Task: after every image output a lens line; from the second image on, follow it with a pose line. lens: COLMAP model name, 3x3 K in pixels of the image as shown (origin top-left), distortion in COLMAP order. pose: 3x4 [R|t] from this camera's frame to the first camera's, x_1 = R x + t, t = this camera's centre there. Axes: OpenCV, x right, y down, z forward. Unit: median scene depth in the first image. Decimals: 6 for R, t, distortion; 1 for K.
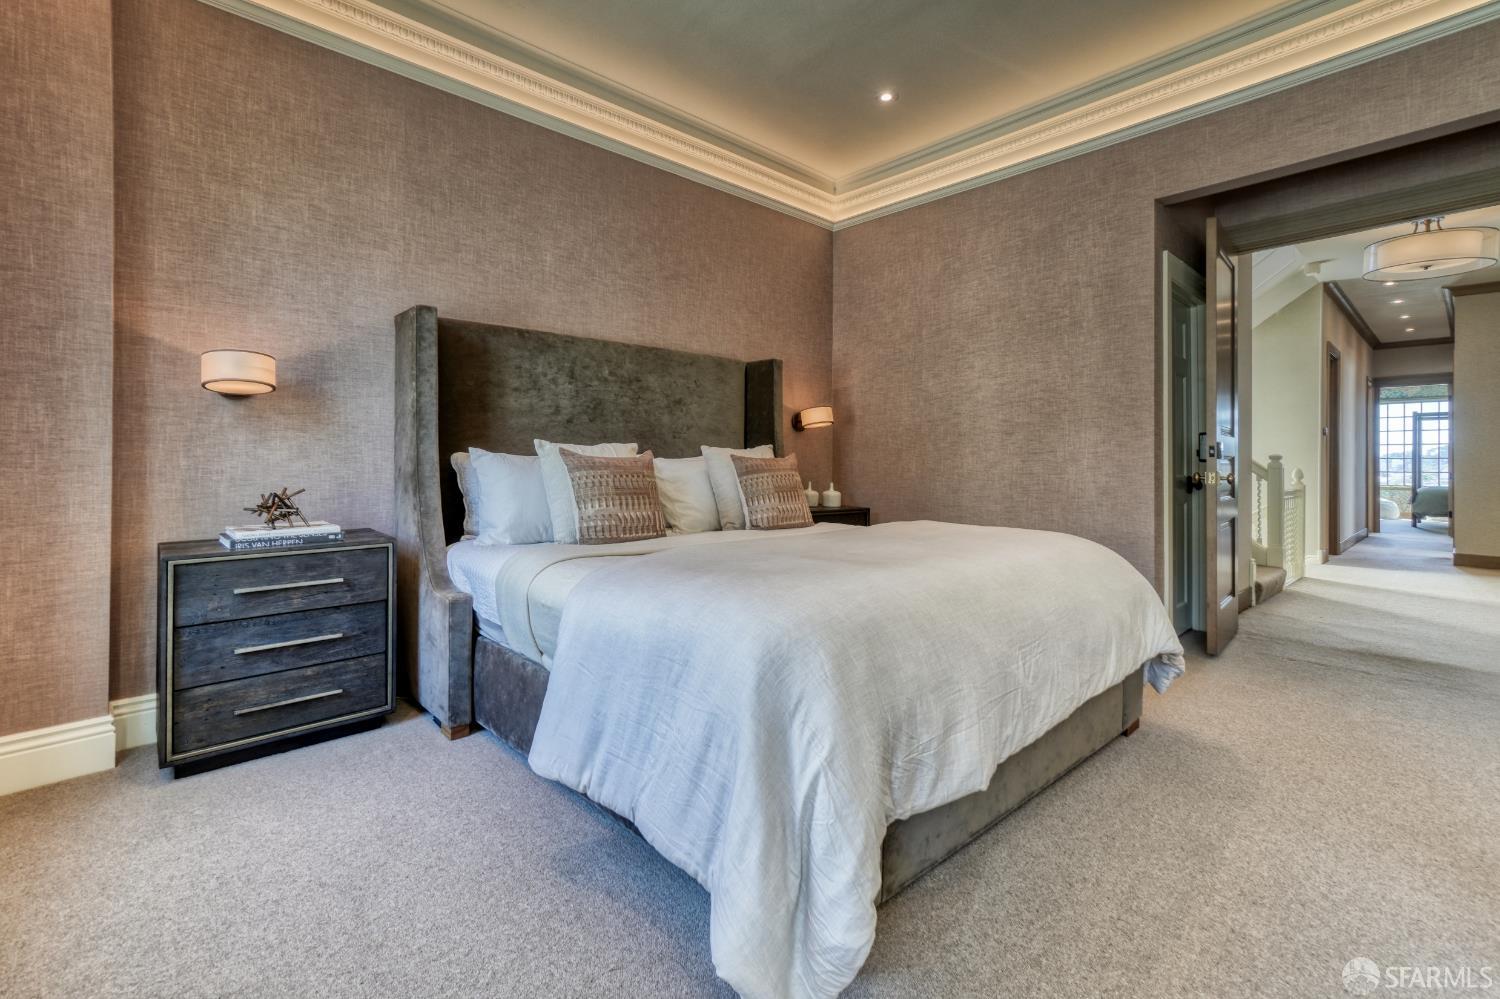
lens RADIAL K [[657.2, 0, 791.9], [0, 657.2, 455.1], [0, 0, 1]] dist [-0.012535, 0.005881]
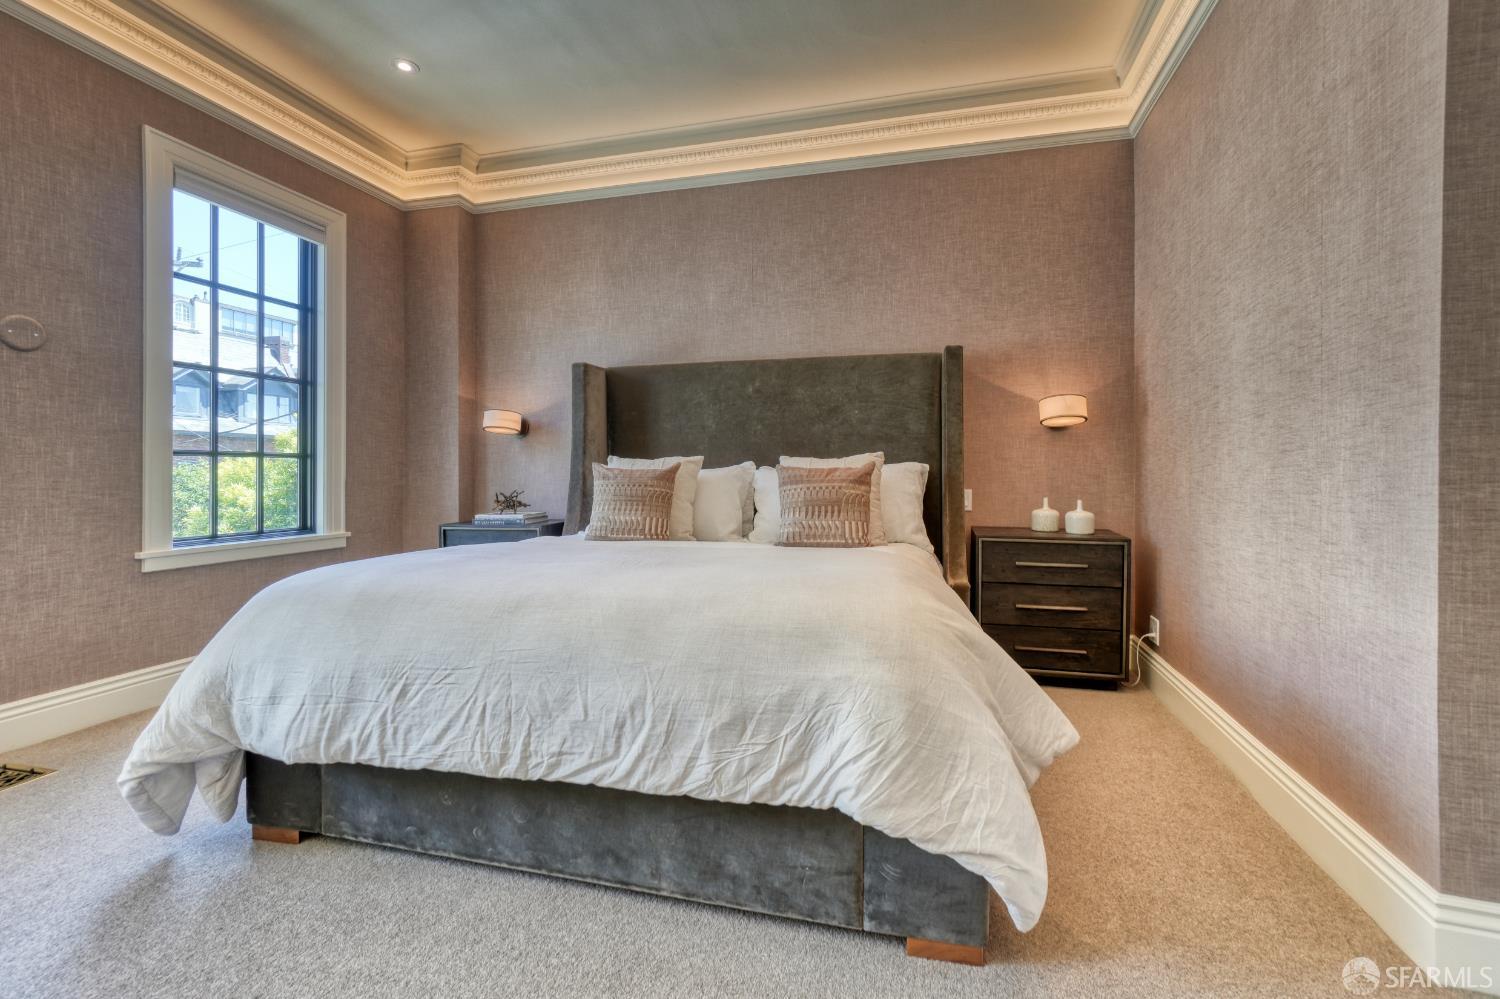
lens RADIAL K [[657.2, 0, 734.1], [0, 657.2, 479.8], [0, 0, 1]] dist [-0.012535, 0.005881]
pose [[0.536285, 0.003695, -0.844029, 0.588629], [0.014578, 0.999801, 0.013639, 0.006260], [0.843911, -0.019618, 0.536124, 0.374586]]
